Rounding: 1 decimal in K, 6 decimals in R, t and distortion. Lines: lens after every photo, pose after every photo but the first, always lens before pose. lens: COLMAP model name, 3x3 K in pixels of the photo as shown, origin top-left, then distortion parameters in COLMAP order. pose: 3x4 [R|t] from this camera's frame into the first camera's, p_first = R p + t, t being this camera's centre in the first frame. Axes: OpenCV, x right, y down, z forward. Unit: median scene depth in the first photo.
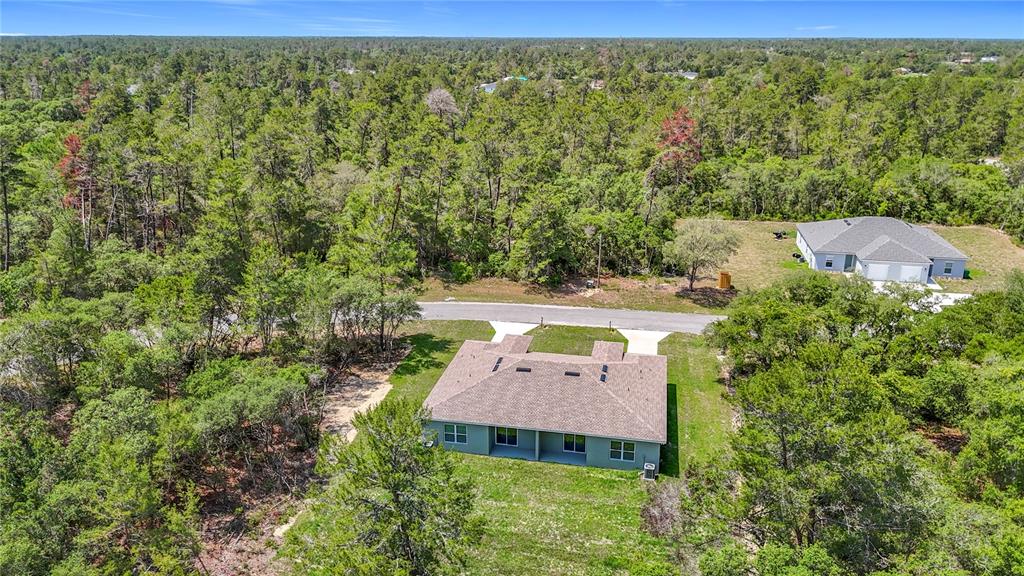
lens RADIAL K [[752.7, 0, 516.0], [0, 752.7, 287.8], [0, 0, 1]] dist [0.077454, -0.077026]
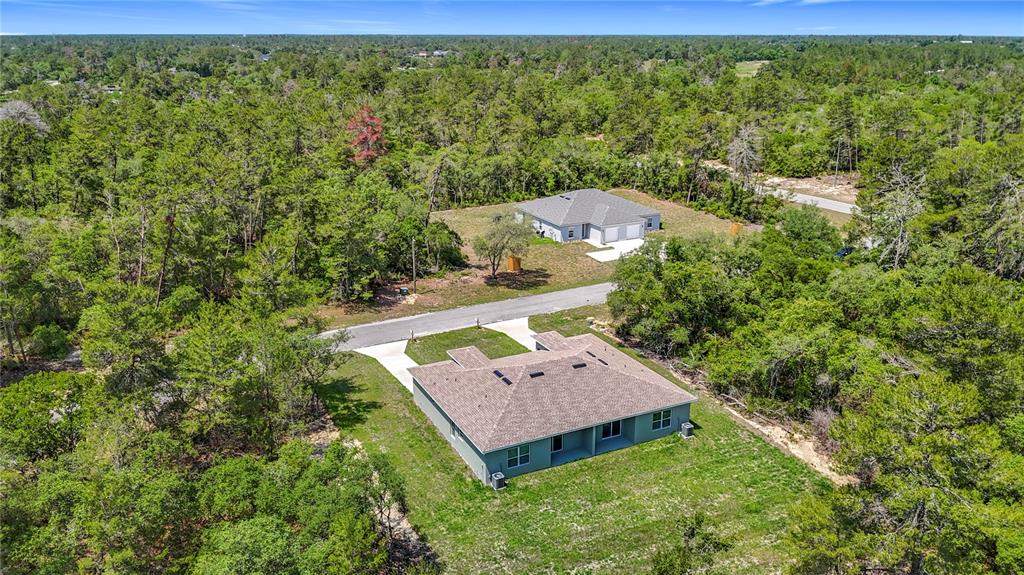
lens RADIAL K [[752.7, 0, 516.0], [0, 752.7, 289.9], [0, 0, 1]] dist [0.077454, -0.077026]
pose [[0.801755, -0.194094, 0.565258, -0.349316], [0.190472, 0.979461, 0.066157, -0.044738], [-0.566489, 0.054625, 0.822257, 0.129079]]
